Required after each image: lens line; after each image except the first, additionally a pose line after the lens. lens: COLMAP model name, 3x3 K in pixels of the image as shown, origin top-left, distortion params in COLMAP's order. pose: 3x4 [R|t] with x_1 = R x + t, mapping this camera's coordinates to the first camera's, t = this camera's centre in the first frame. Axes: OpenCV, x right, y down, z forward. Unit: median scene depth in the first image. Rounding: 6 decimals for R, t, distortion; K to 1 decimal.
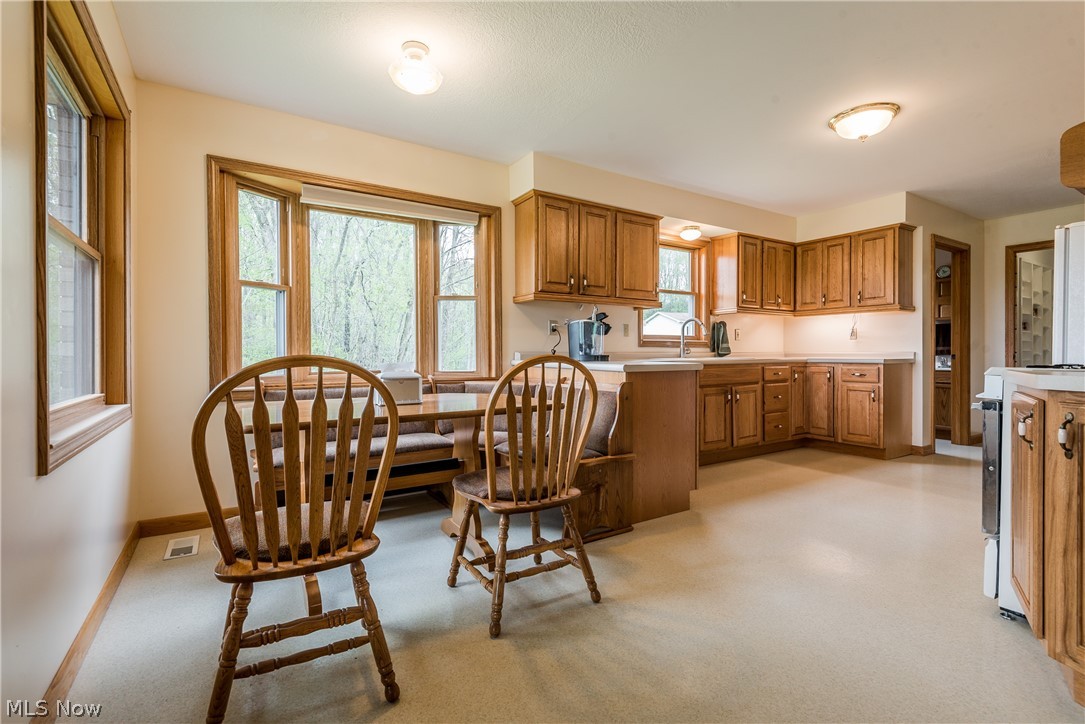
lens RADIAL K [[493.3, 0, 542.5], [0, 493.3, 362.0], [0, 0, 1]] dist [0.043143, -0.033114]
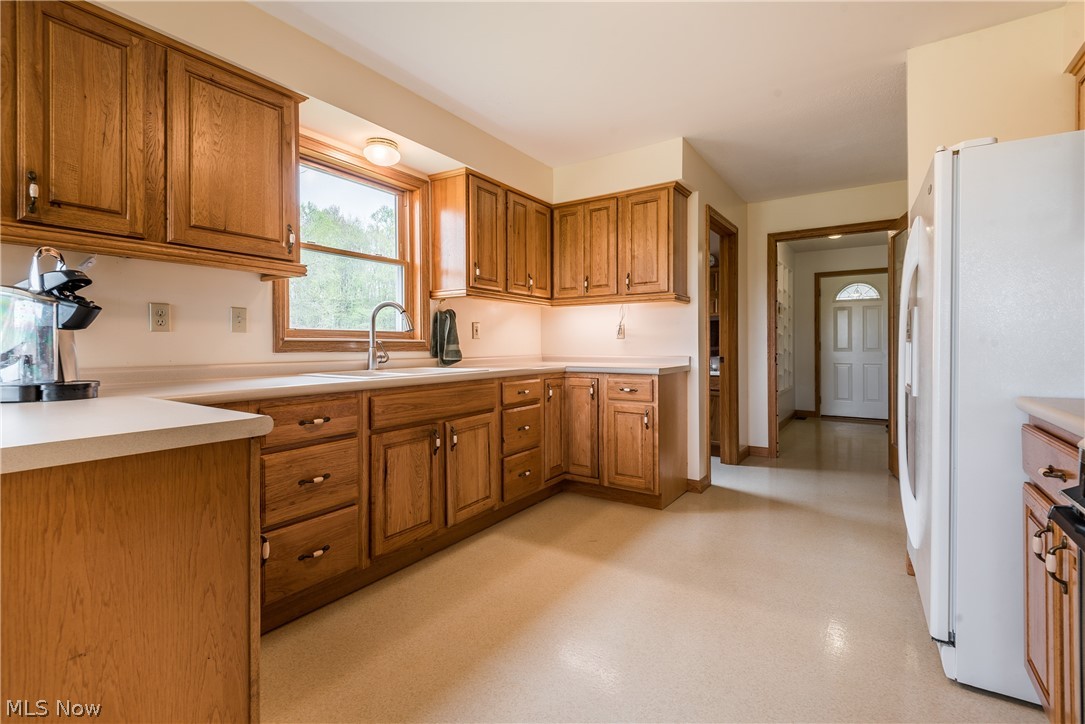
lens RADIAL K [[493.3, 0, 542.5], [0, 493.3, 362.0], [0, 0, 1]] dist [0.043143, -0.033114]
pose [[0.917176, -0.013740, 0.398246, 0.227803], [0.007452, 0.999822, 0.017332, -0.025372], [-0.398413, -0.012929, 0.917115, 0.380881]]
